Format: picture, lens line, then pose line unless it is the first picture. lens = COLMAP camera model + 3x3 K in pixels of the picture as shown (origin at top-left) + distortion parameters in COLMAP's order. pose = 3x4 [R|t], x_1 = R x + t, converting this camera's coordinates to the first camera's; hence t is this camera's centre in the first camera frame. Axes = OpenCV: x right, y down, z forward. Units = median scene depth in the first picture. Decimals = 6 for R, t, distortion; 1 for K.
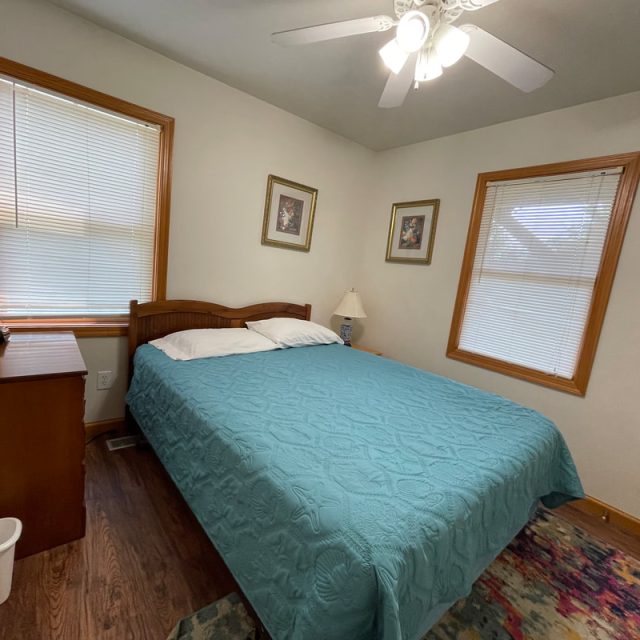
lens RADIAL K [[344.2, 0, 320.0], [0, 344.2, 320.0], [0, 0, 1]] dist [0.002659, -0.000726]
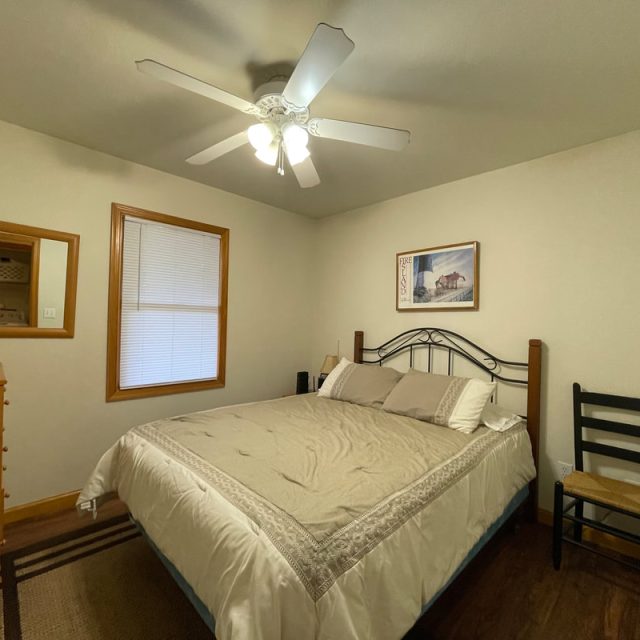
lens RADIAL K [[344.2, 0, 320.0], [0, 344.2, 320.0], [0, 0, 1]] dist [0.002659, -0.000726]
pose [[-0.084832, -0.103348, 0.991021, -0.692252], [0.124070, 0.985770, 0.113421, -0.175439], [-0.988641, 0.132577, -0.070802, 0.667964]]
